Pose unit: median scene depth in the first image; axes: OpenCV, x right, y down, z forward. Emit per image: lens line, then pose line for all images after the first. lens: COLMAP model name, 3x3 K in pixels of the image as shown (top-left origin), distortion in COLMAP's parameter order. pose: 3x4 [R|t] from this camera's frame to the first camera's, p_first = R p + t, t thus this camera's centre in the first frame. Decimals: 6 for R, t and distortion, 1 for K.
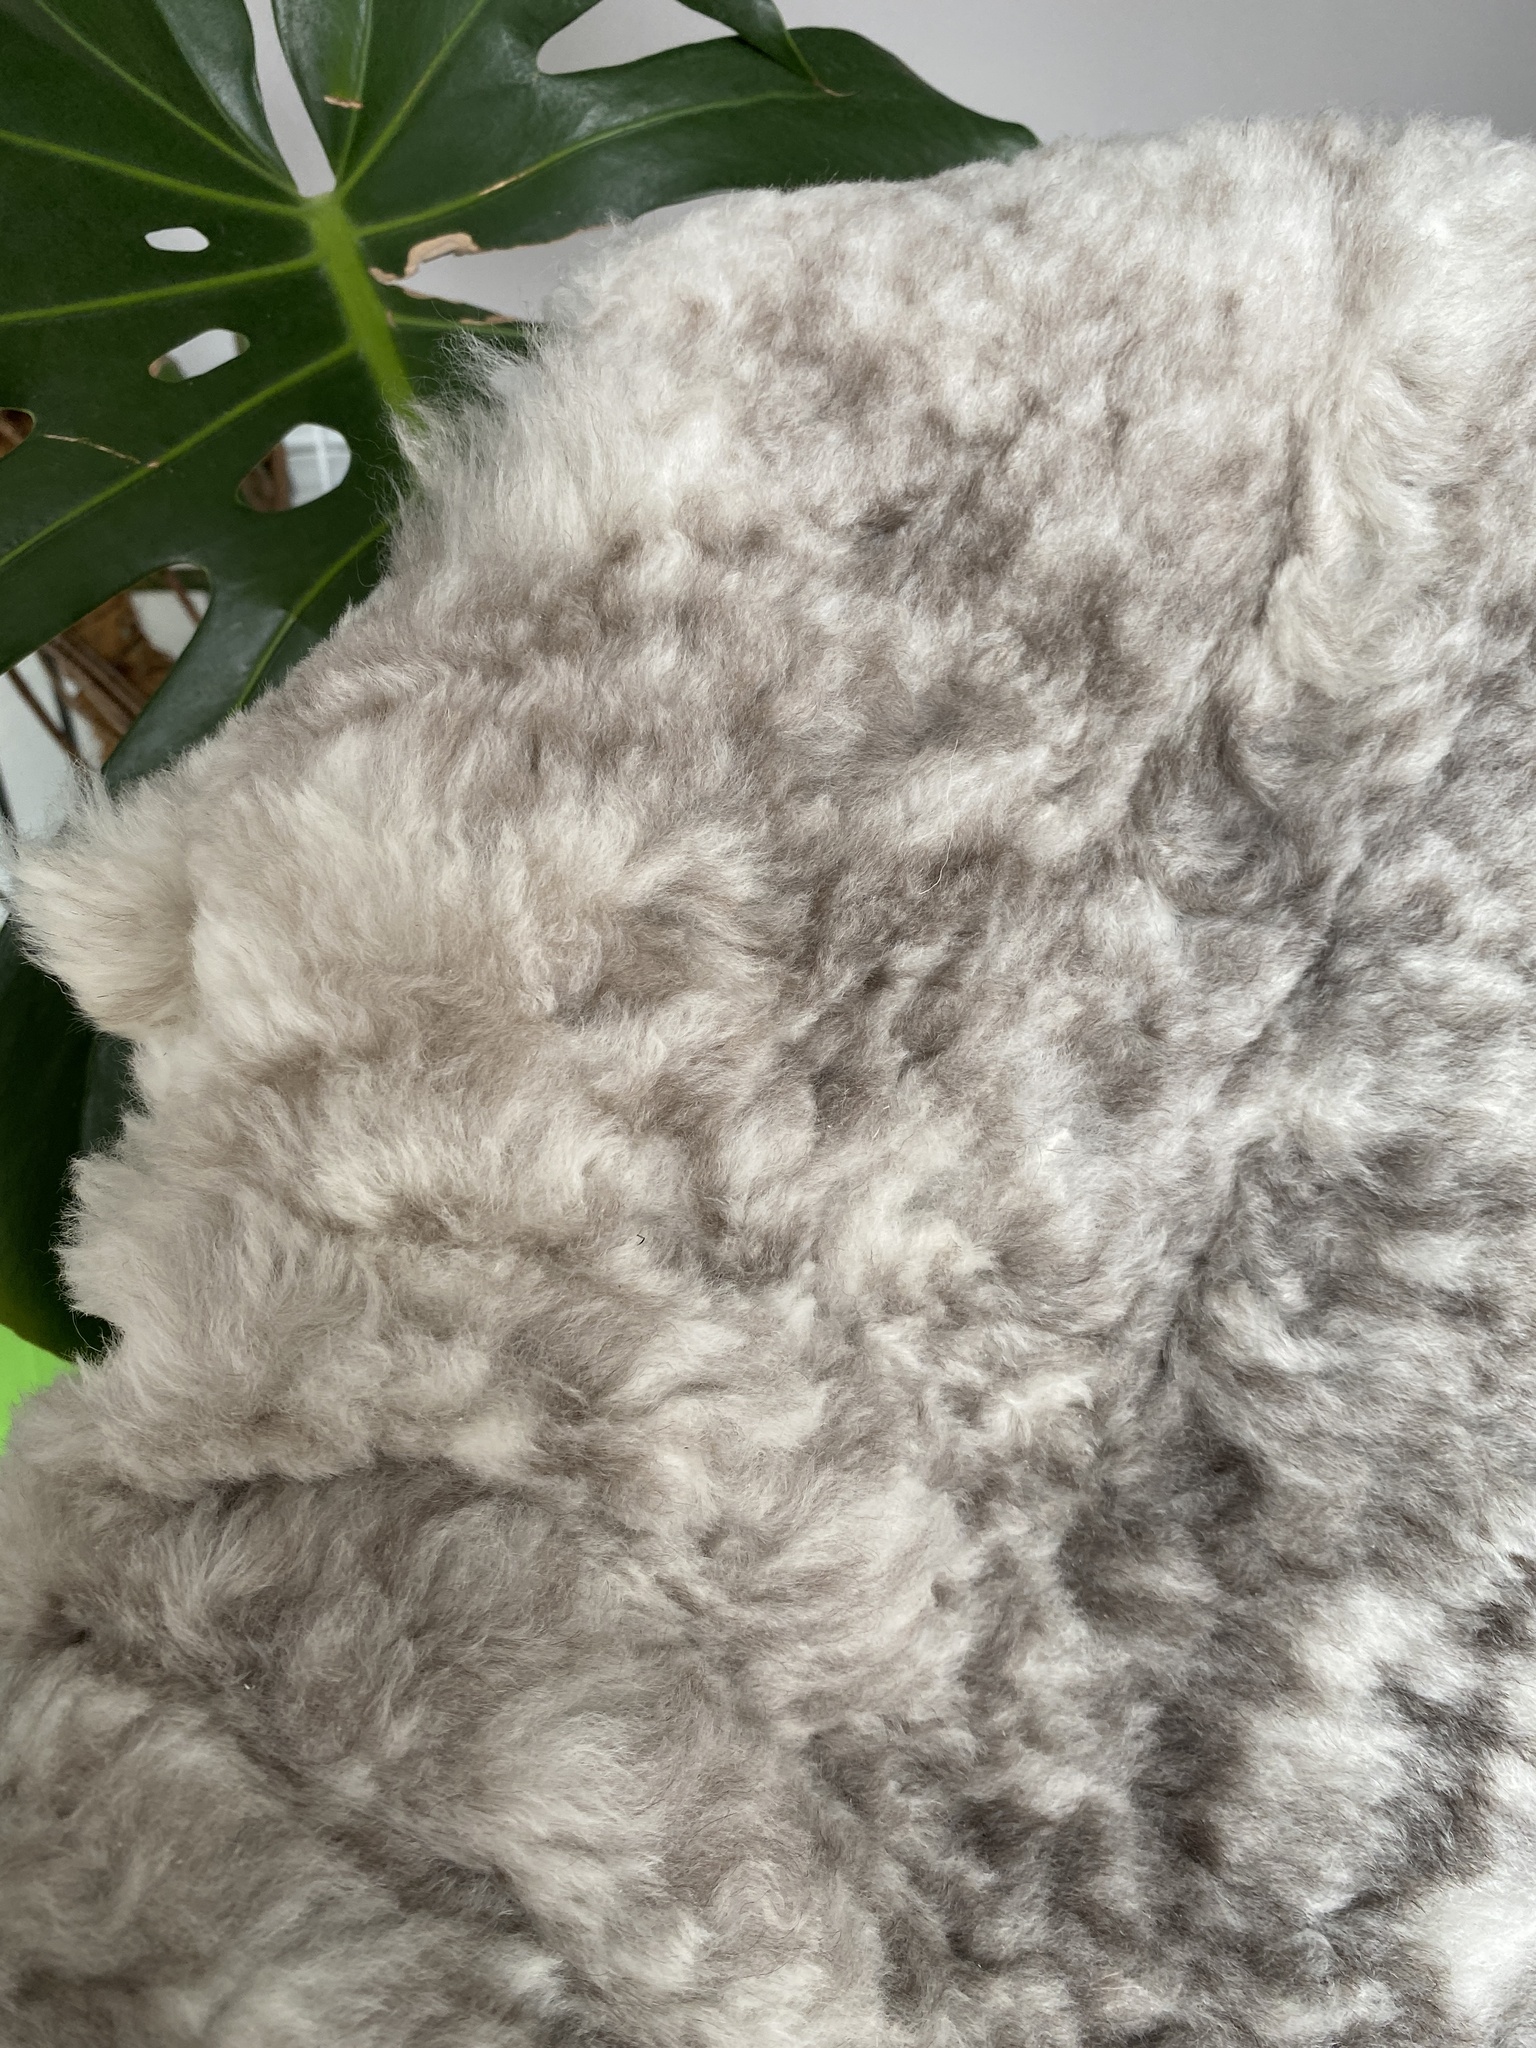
lens RADIAL K [[1556.6, 0, 804.6], [0, 1556.6, 1031.2], [0, 0, 1]] dist [0.019085, -0.022166]
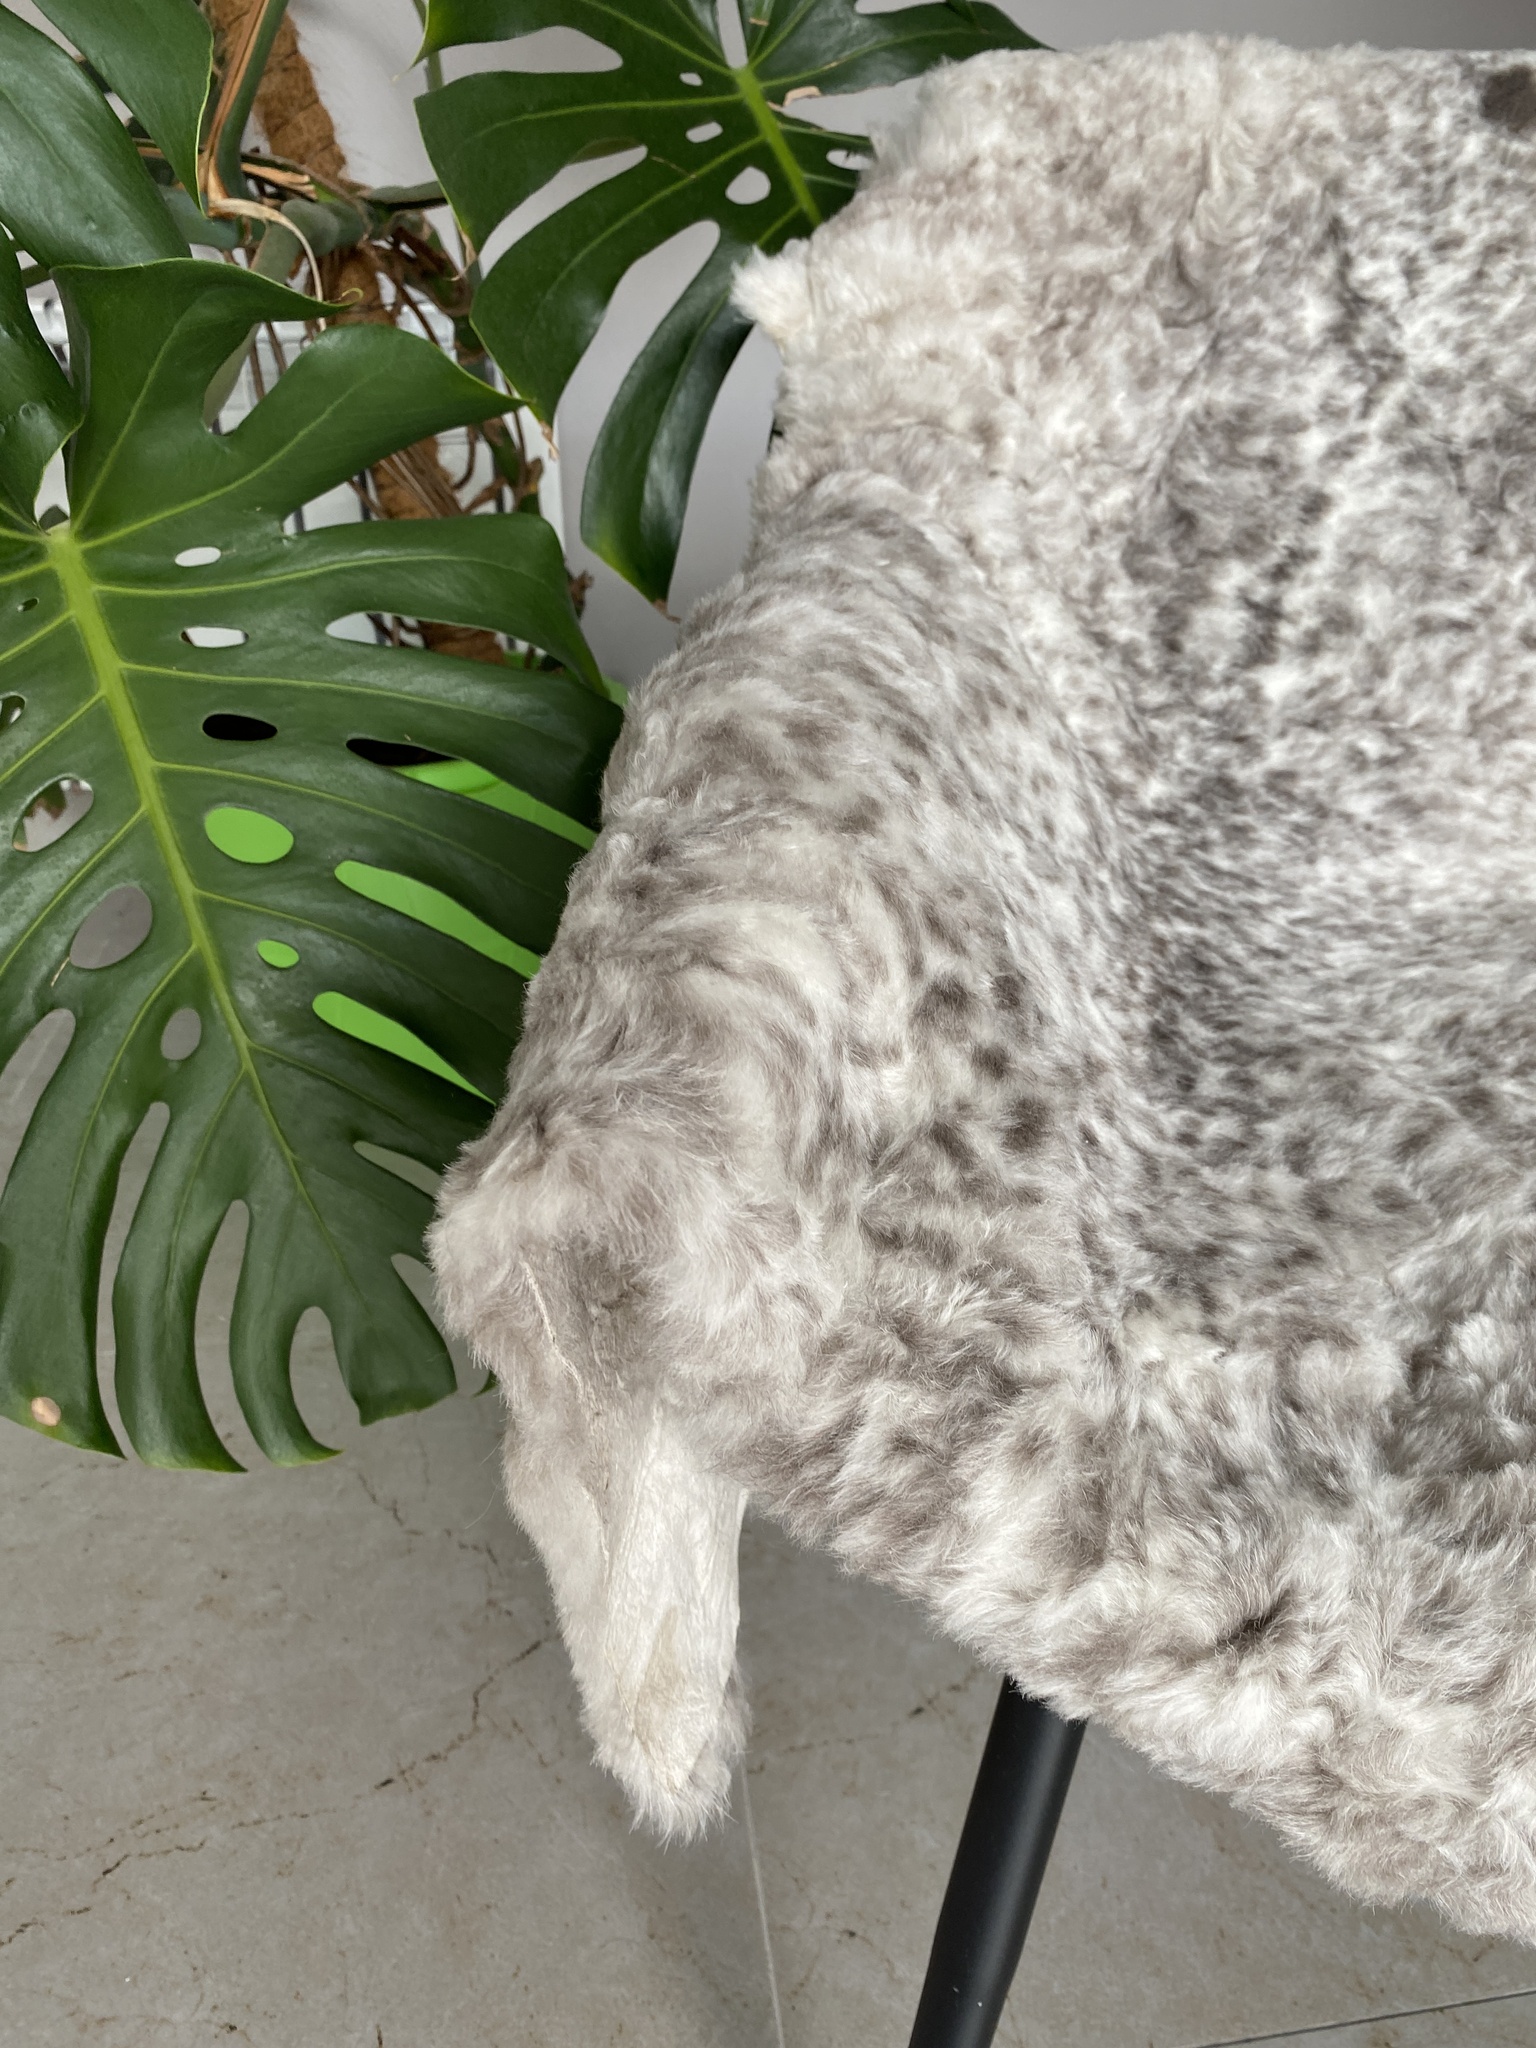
lens RADIAL K [[1556.6, 0, 785.7], [0, 1556.6, 1039.9], [0, 0, 1]] dist [0.019085, -0.022166]
pose [[0.996341, 0.002788, 0.085426, -0.639426], [-0.000536, 0.999652, -0.026374, 1.245138], [-0.085470, 0.026232, 0.995995, -1.601109]]
